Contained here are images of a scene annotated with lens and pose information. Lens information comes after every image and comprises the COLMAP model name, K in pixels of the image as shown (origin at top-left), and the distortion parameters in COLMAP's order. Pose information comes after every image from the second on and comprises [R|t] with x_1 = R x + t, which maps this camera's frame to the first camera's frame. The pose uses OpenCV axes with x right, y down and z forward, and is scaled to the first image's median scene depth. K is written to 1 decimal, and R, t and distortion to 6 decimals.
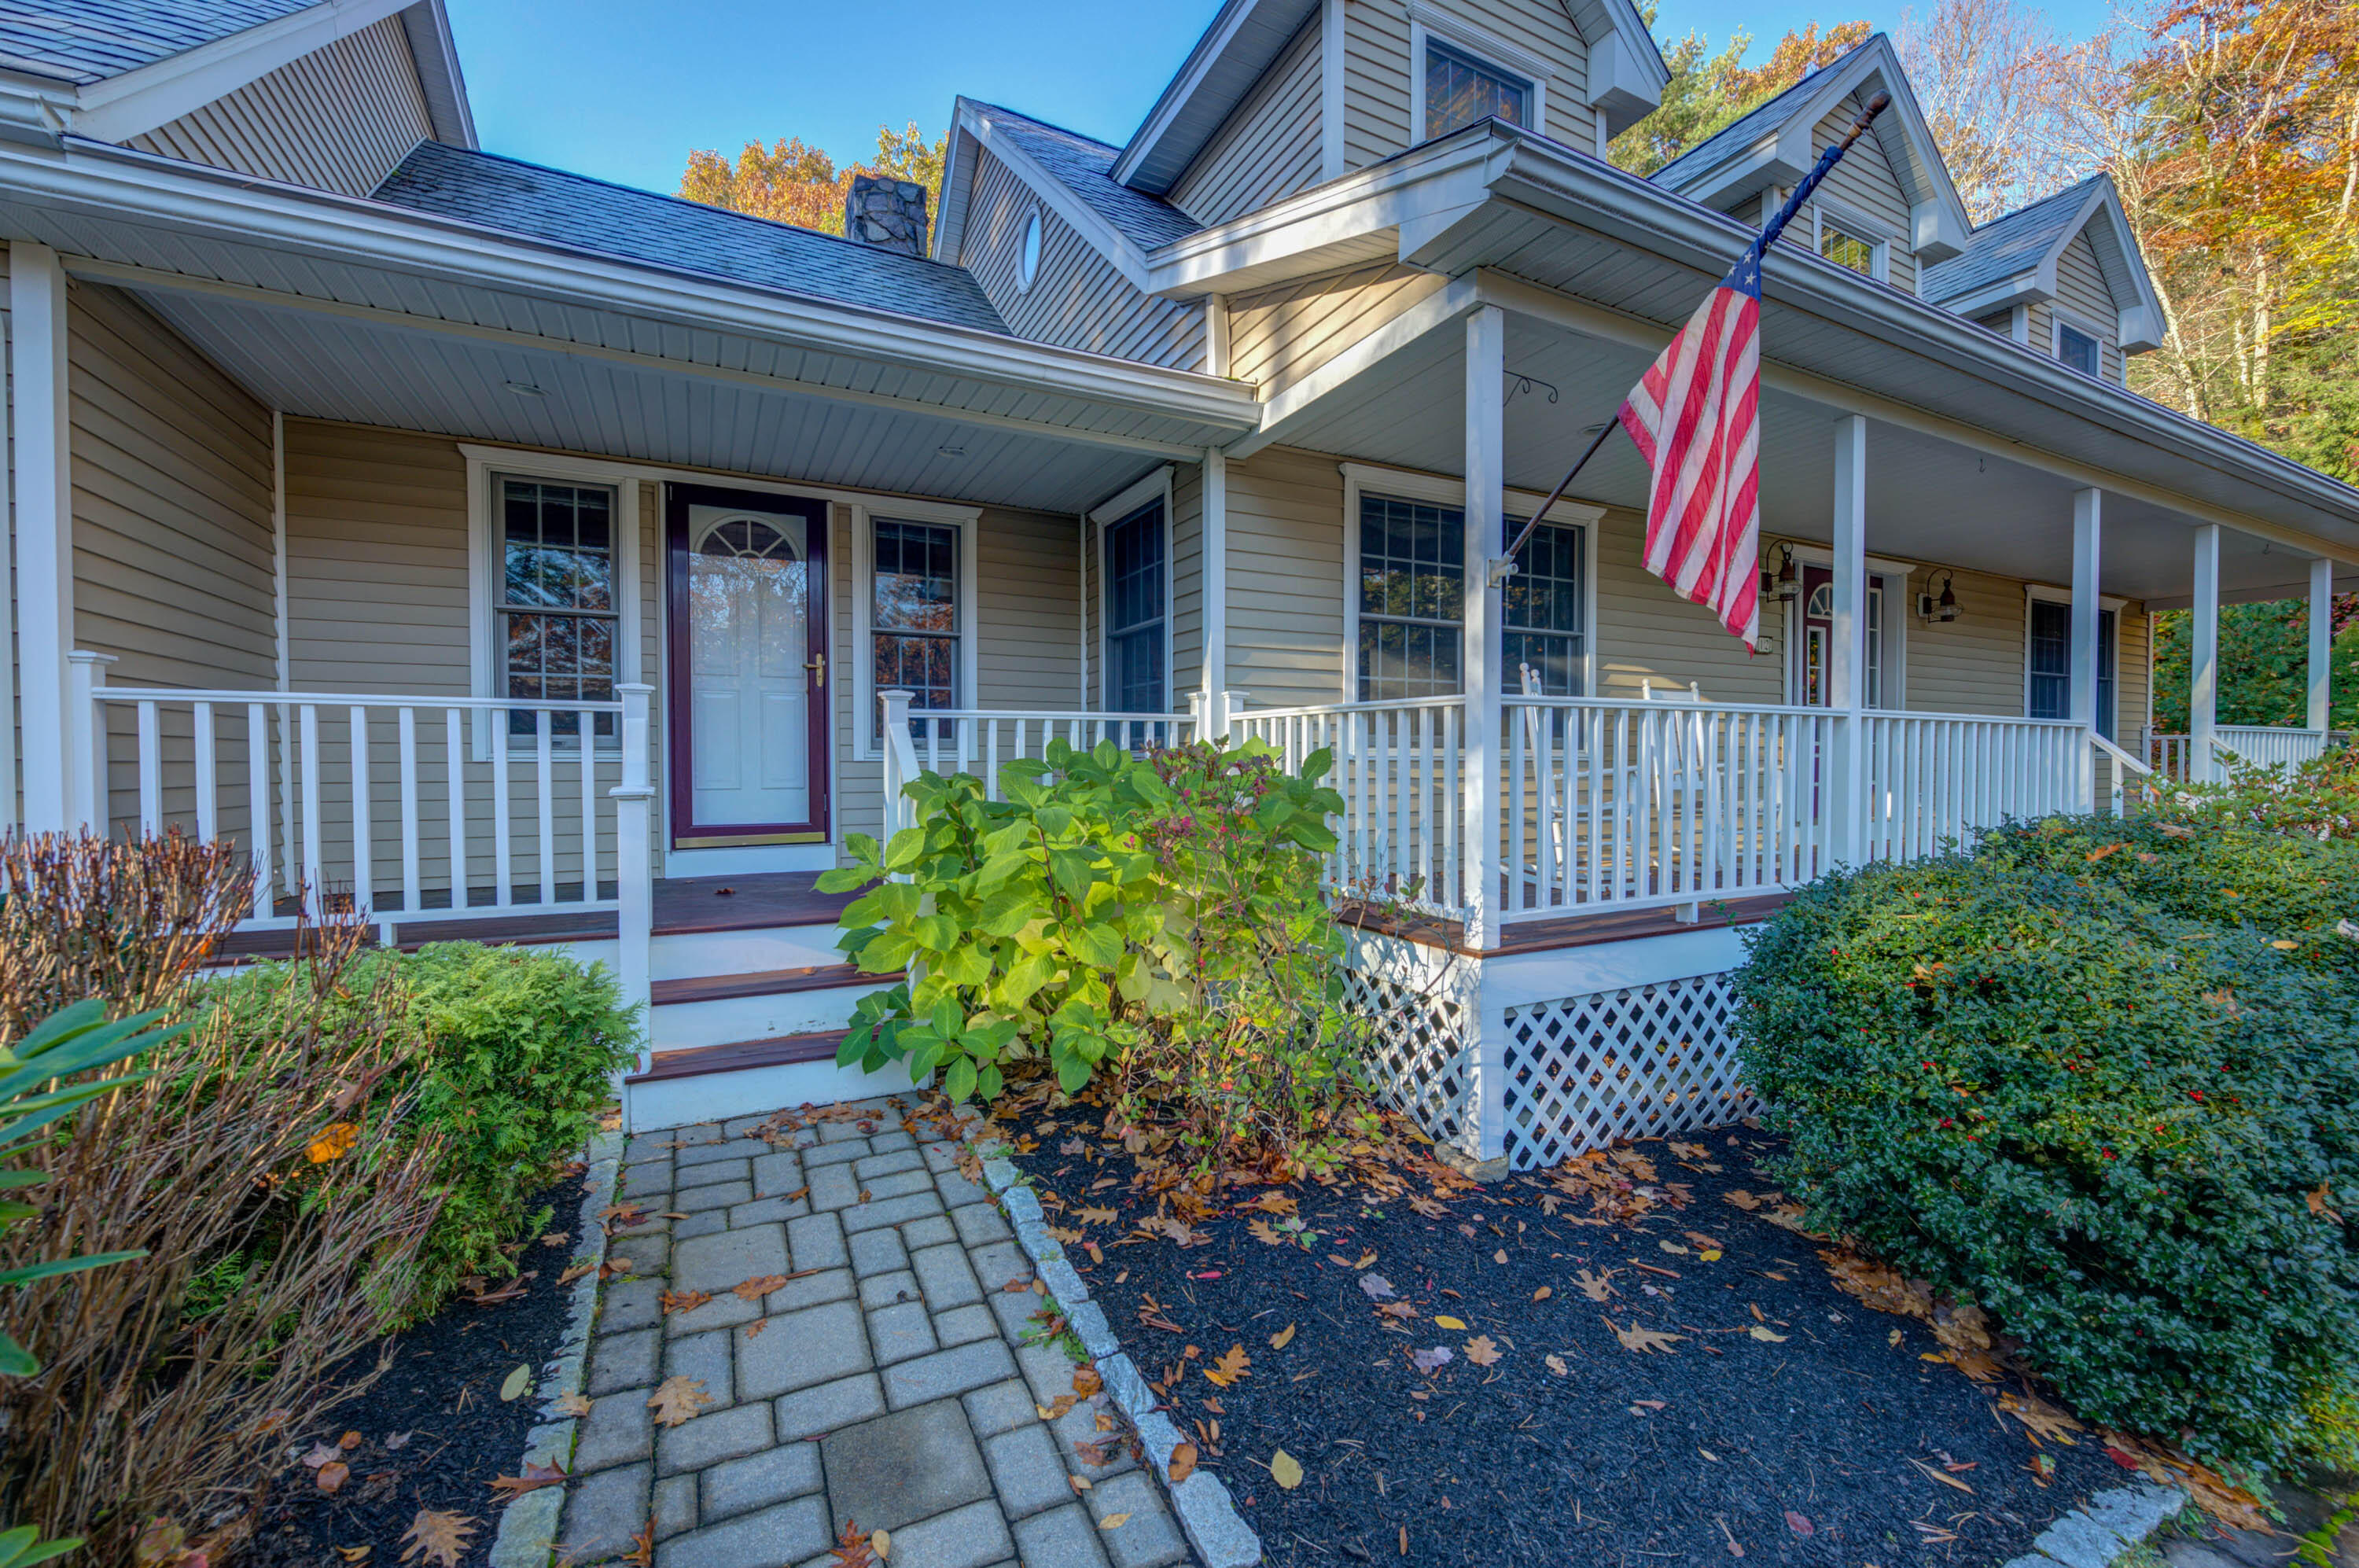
lens RADIAL K [[931.1, 0, 1175.5], [0, 931.1, 785.0], [0, 0, 1]] dist [0.000975, -0.004029]
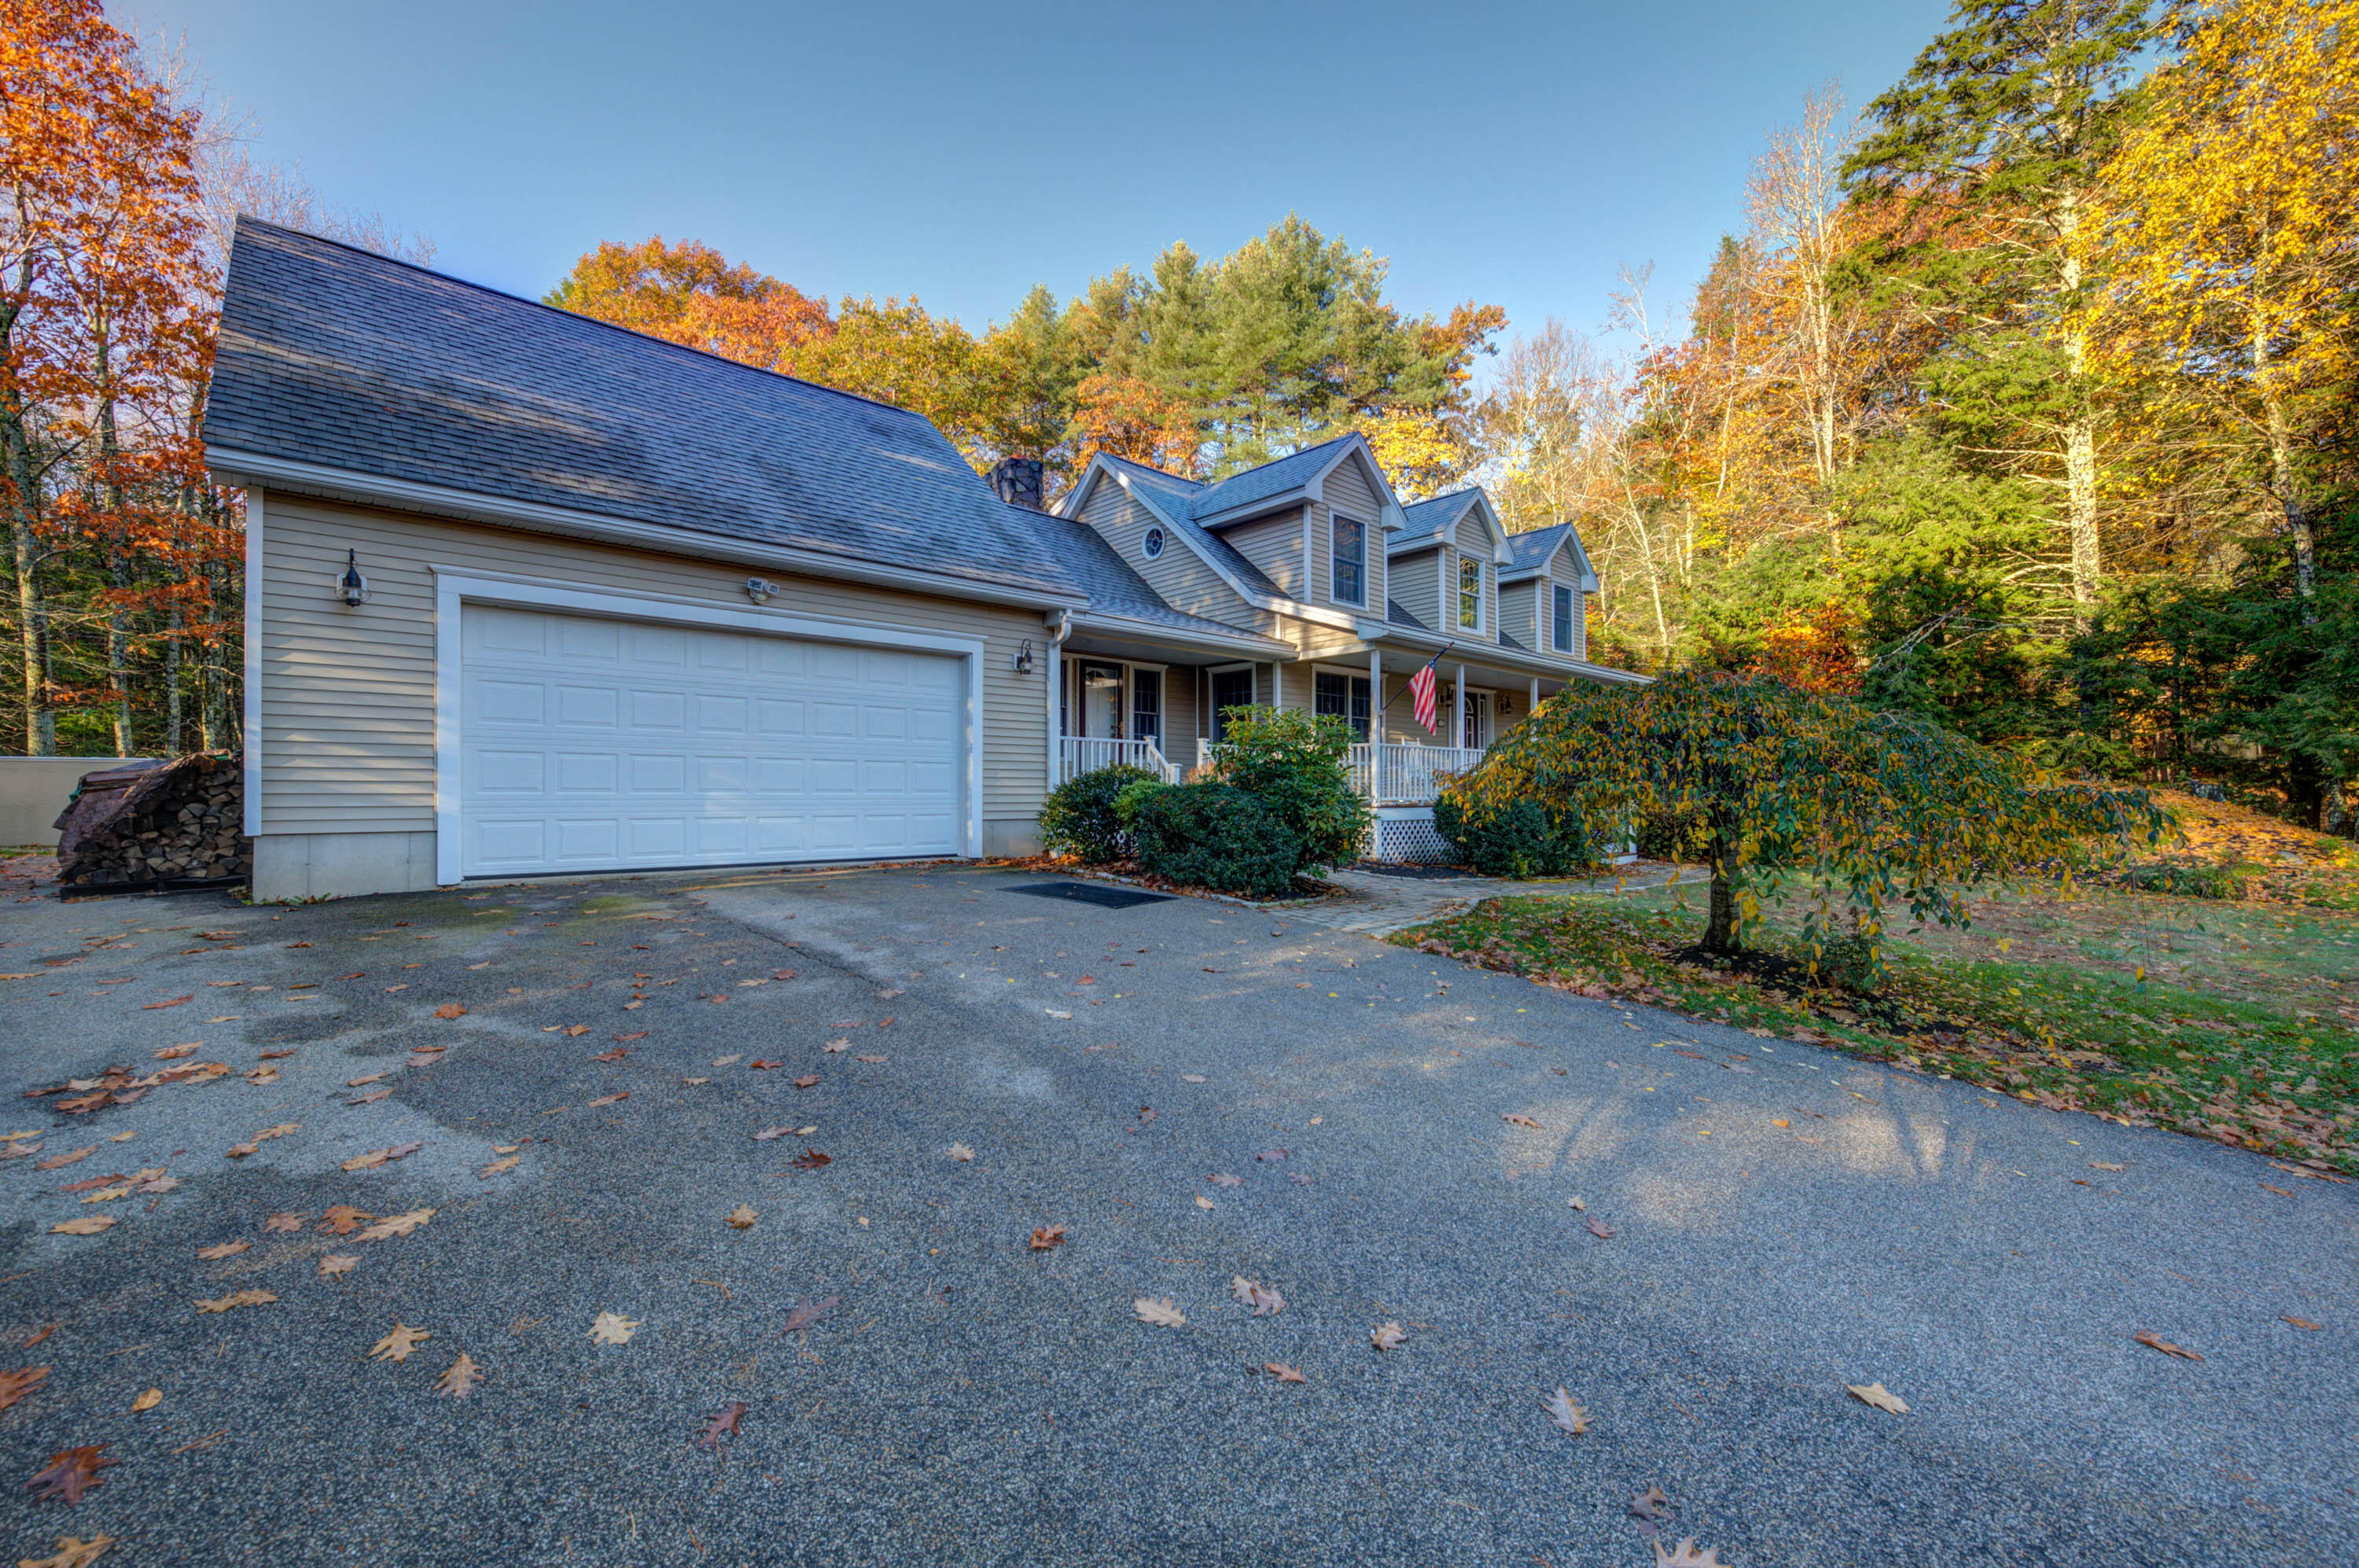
lens RADIAL K [[973.8, 0, 1179.5], [0, 973.8, 784.0], [0, 0, 1]] dist [-0.000195, -0.000006]
pose [[0.960154, 0.003518, 0.279448, -1.155833], [0.007496, 0.999237, -0.038334, 0.161609], [-0.279370, 0.038901, 0.959395, -1.944636]]
